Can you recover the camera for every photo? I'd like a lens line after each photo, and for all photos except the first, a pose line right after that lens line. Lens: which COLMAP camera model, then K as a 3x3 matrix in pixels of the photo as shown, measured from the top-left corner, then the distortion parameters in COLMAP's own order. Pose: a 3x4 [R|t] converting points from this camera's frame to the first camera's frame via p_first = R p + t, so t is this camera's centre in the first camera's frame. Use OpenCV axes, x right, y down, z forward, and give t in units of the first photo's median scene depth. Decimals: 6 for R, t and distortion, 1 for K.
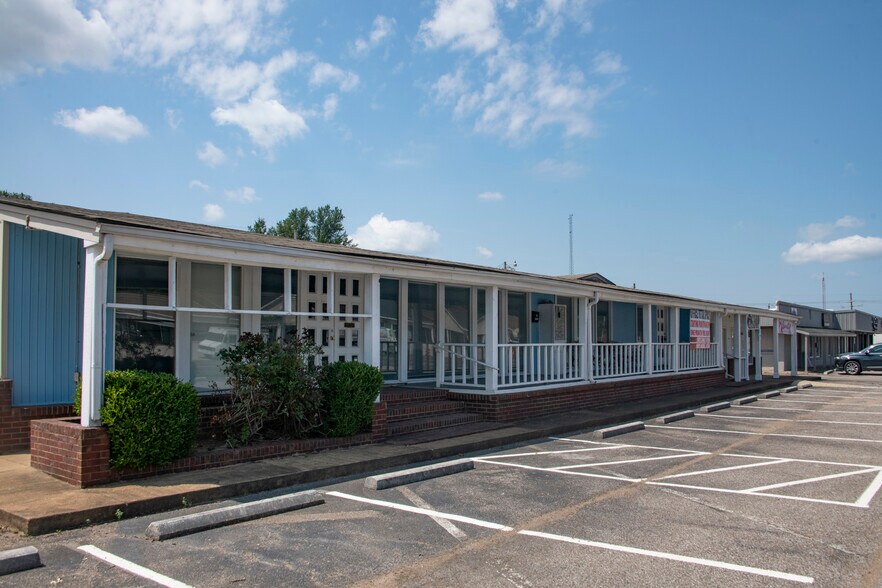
lens RADIAL K [[729.2, 0, 445.5], [0, 729.2, 313.3], [0, 0, 1]] dist [-0.123739, 0.053563]
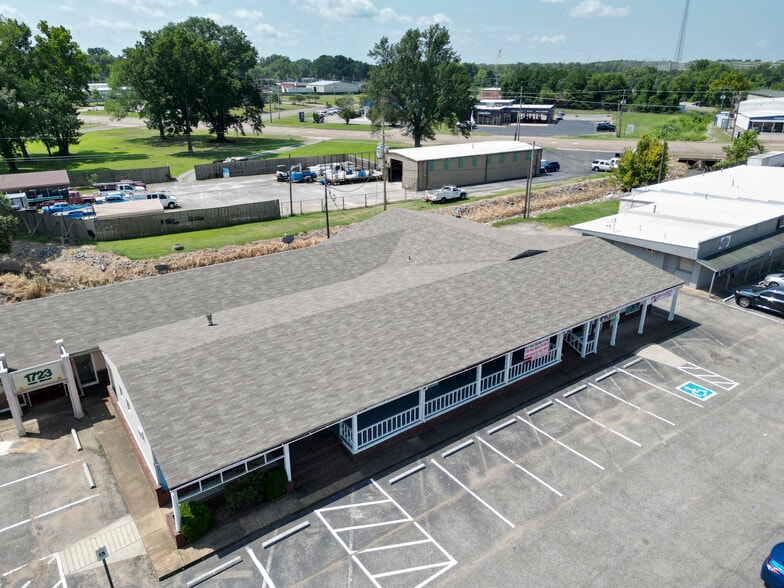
lens RADIAL K [[551.6, 0, 395.5], [0, 551.6, 293.1], [0, 0, 1]] dist [0.066424, -0.054746]
pose [[0.960472, 0.104457, -0.258035, 0.607946], [0.010331, 0.912915, 0.408018, -1.111540], [0.278185, -0.394556, 0.875751, -0.360431]]
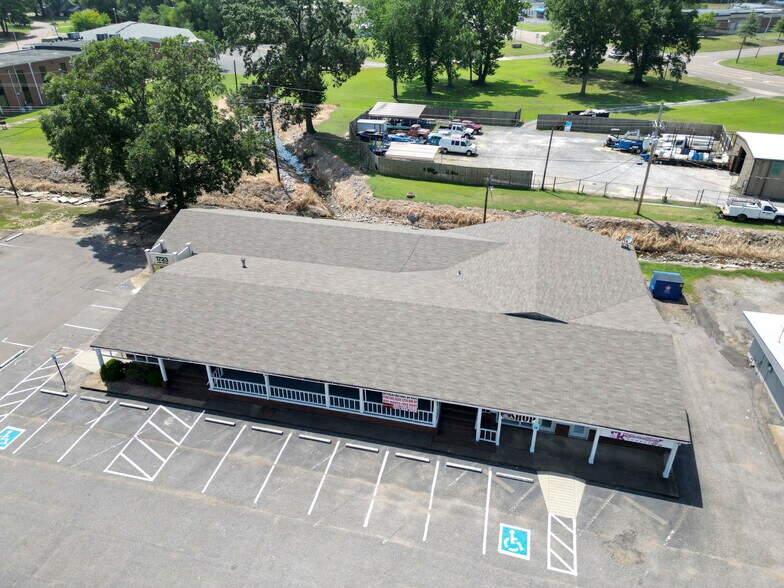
lens RADIAL K [[551.6, 0, 393.3], [0, 551.6, 293.3], [0, 0, 1]] dist [0.066424, -0.054746]
pose [[0.402731, 0.457793, -0.792612, 2.220945], [0.038728, 0.856643, 0.514454, -1.546525], [0.914499, -0.237883, 0.327267, 1.028688]]
